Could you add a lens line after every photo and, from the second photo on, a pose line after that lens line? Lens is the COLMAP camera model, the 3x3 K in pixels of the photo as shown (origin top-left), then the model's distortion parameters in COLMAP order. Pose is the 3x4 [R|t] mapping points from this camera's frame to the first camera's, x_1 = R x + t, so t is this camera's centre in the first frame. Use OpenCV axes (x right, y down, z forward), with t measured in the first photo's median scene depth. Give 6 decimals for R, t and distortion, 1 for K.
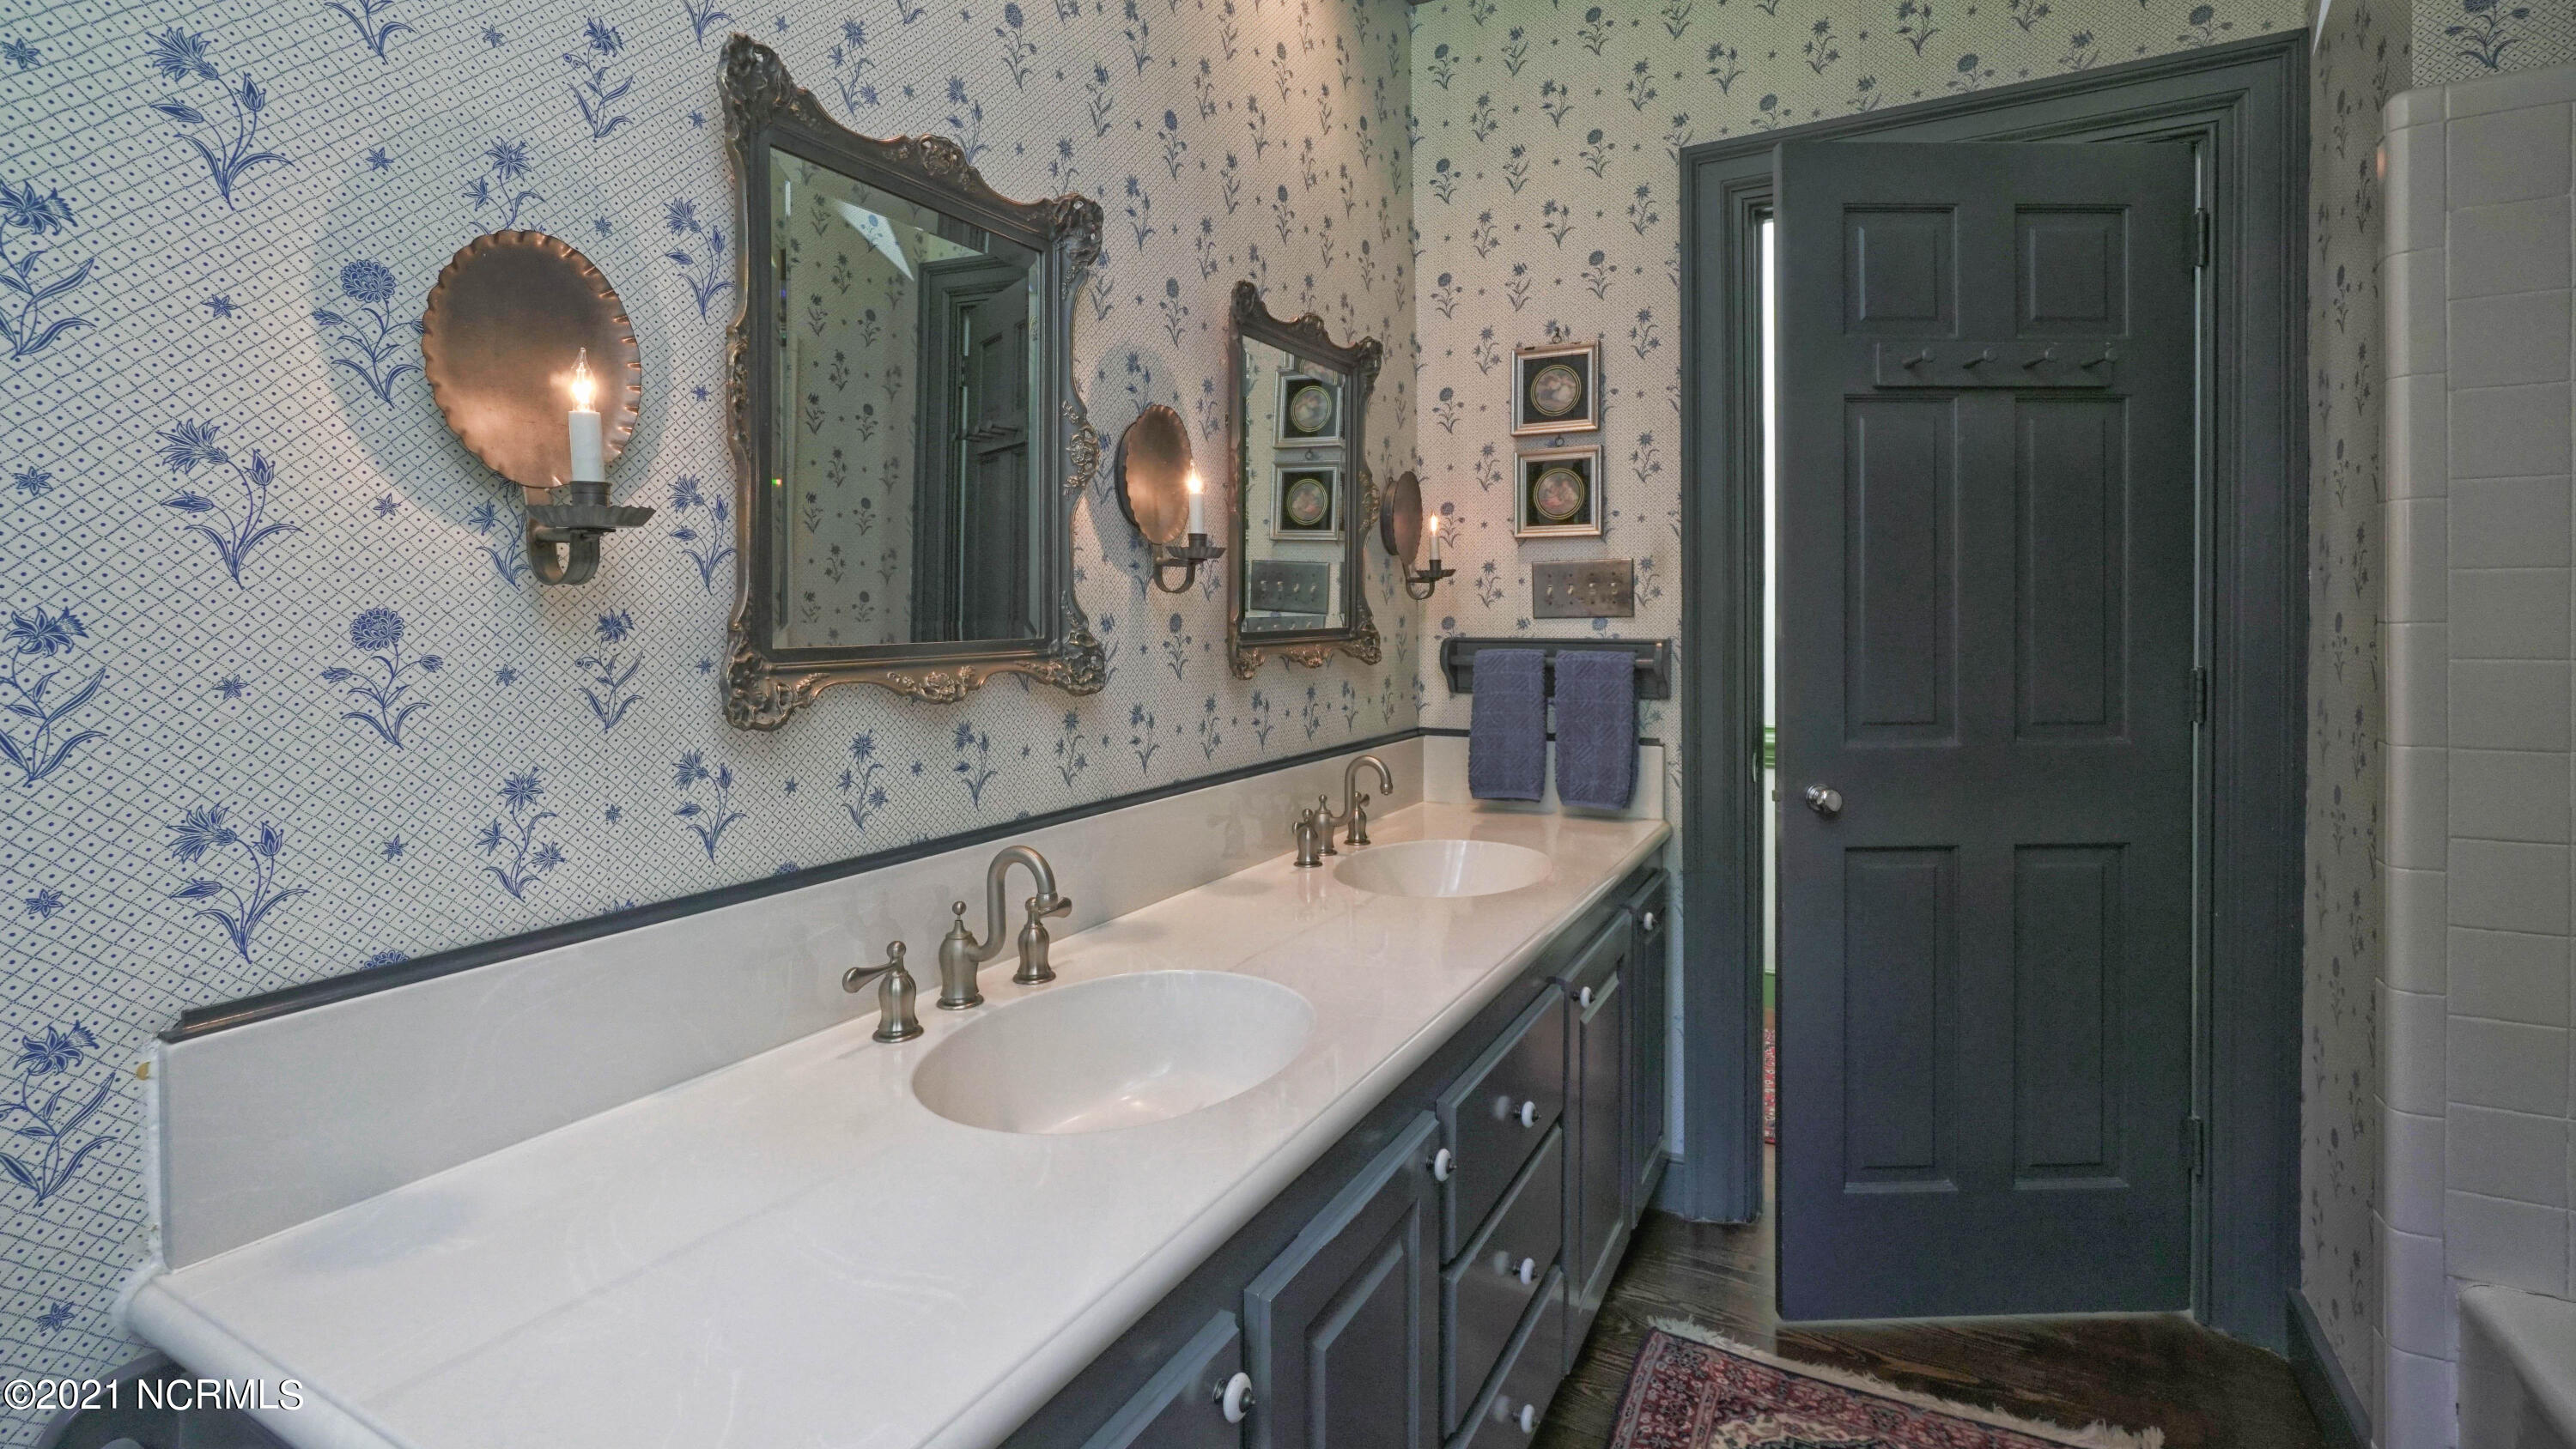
lens RADIAL K [[1181.4, 0, 1289.9], [0, 1181.4, 625.5], [0, 0, 1]] dist [-0.005653, 0.005007]
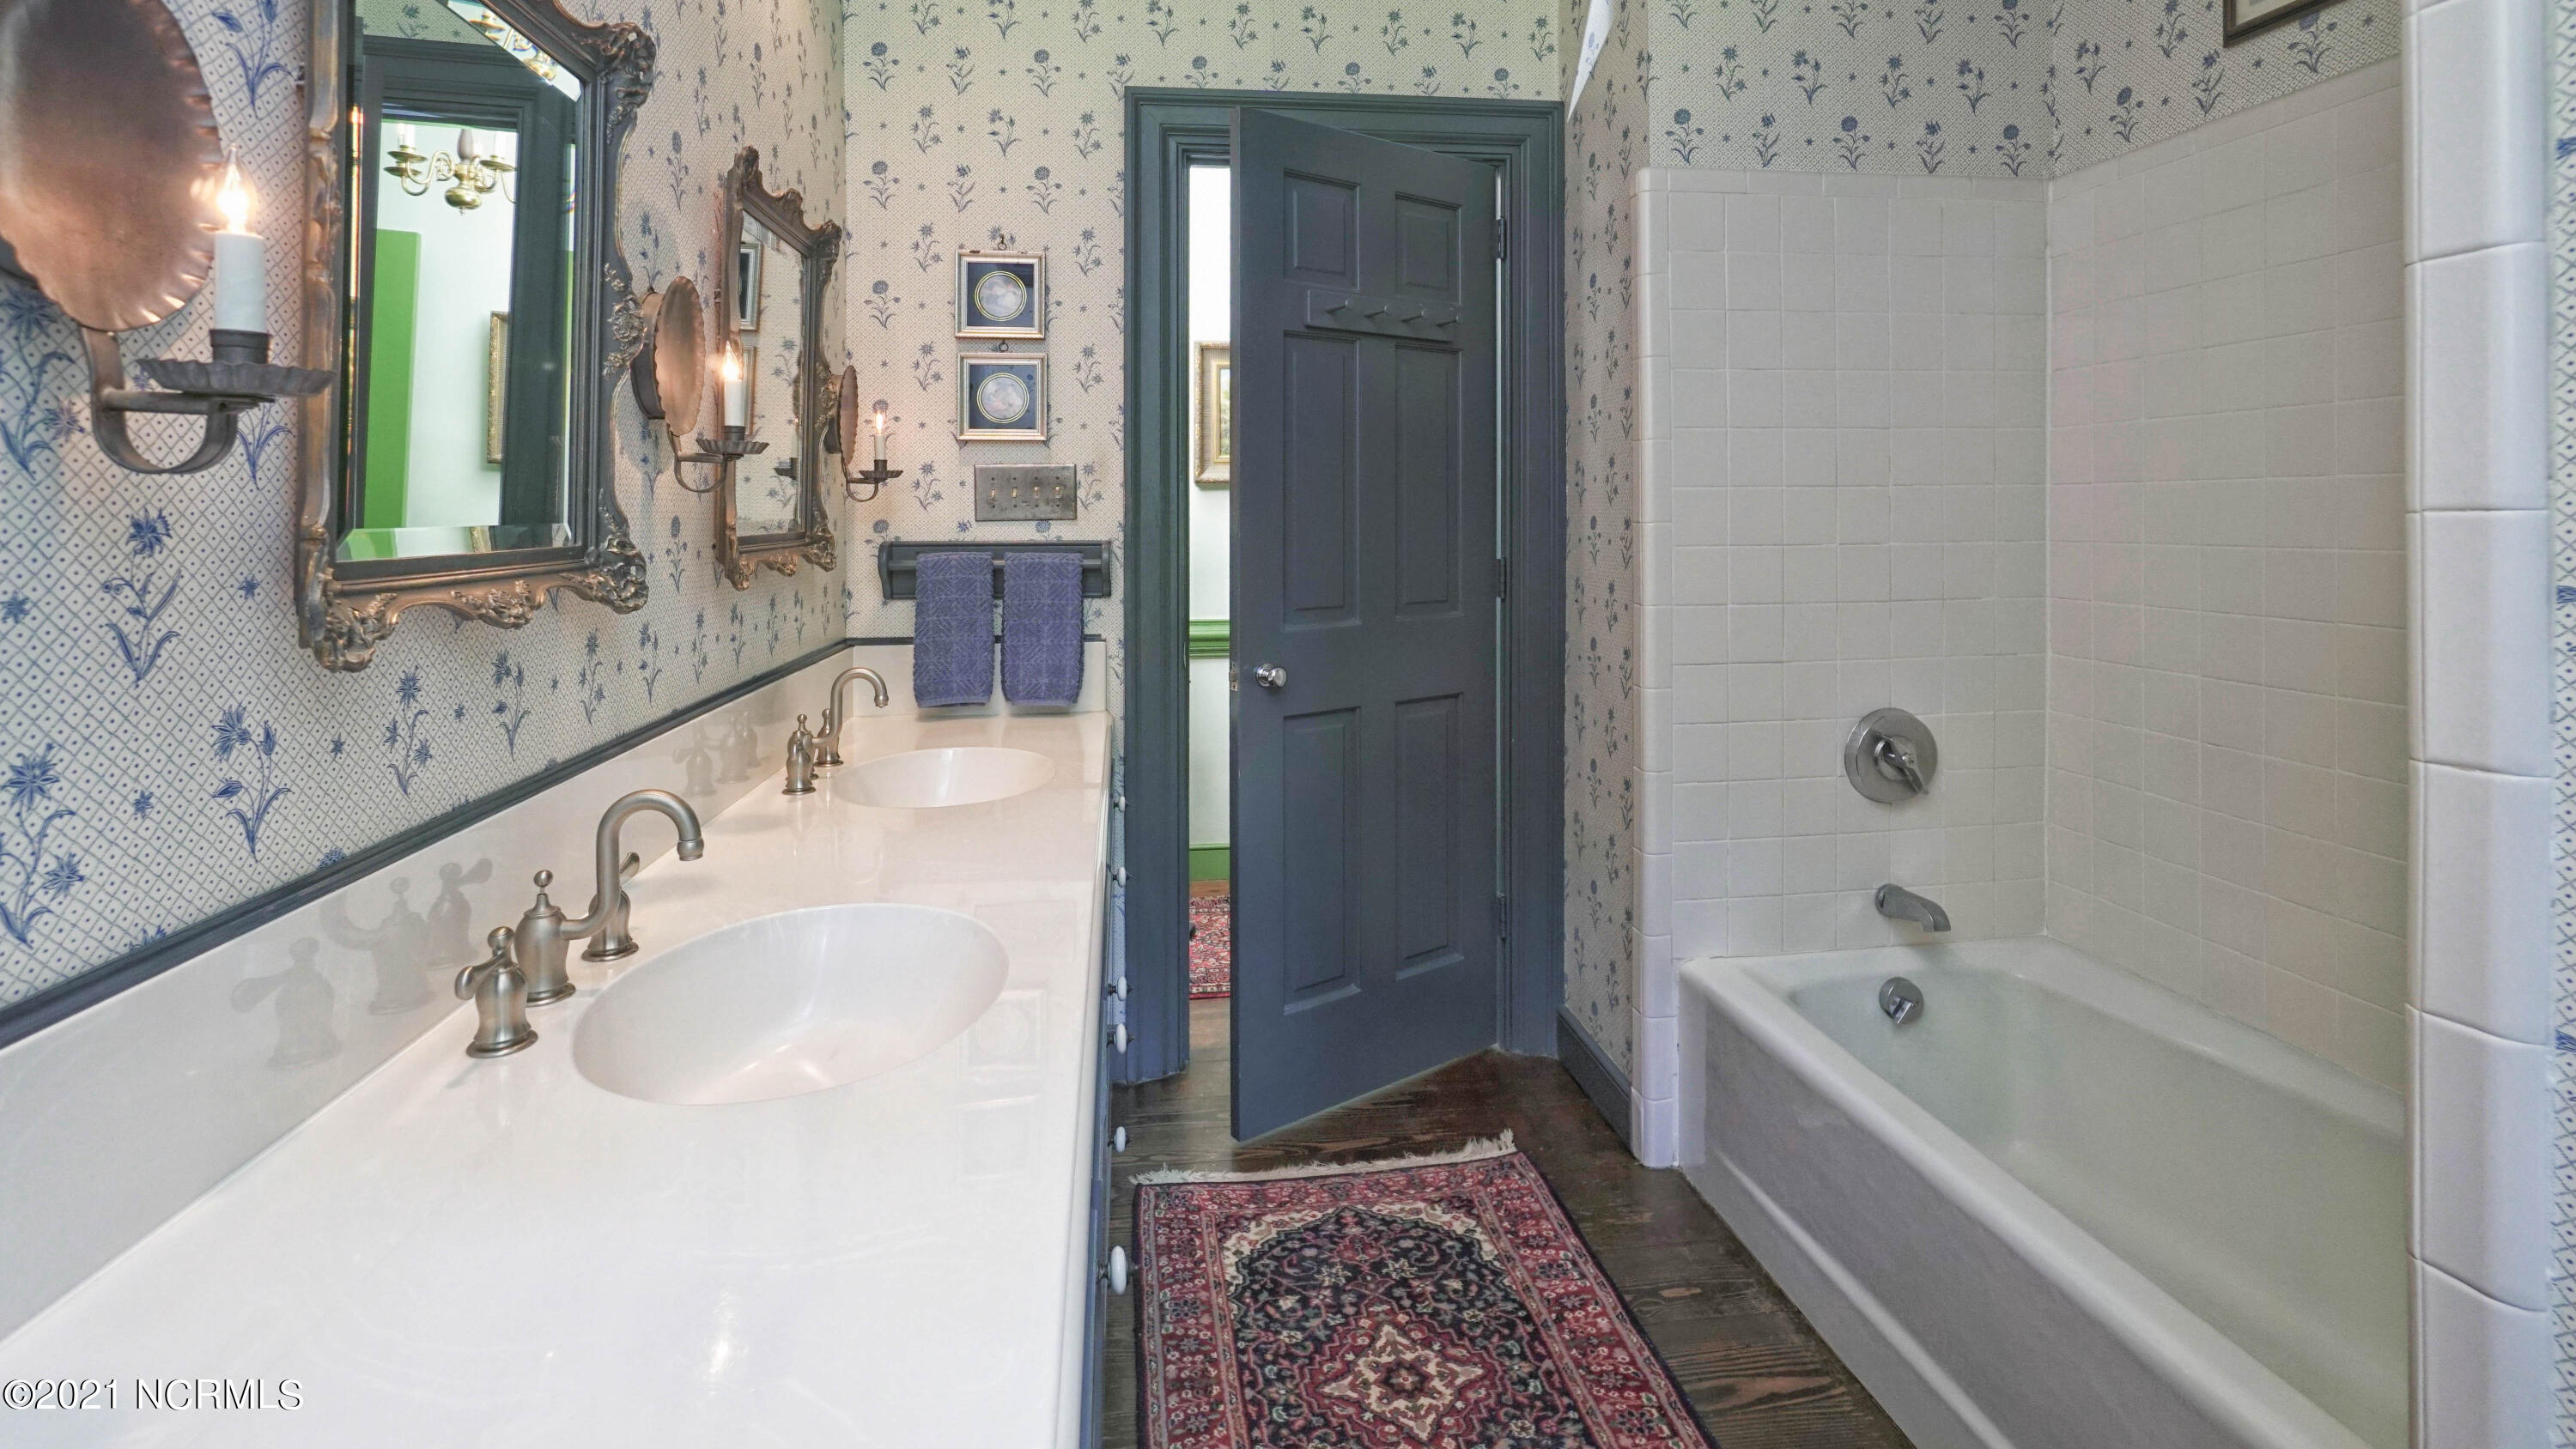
lens RADIAL K [[1218.0, 0, 1281.0], [0, 1218.0, 506.3], [0, 0, 1]] dist [-0.001144, 0.000623]
pose [[0.816653, 0.005283, 0.577104, -0.230744], [0.005609, 0.999838, -0.017091, 0.000444], [-0.577101, 0.017194, 0.816491, 0.014123]]
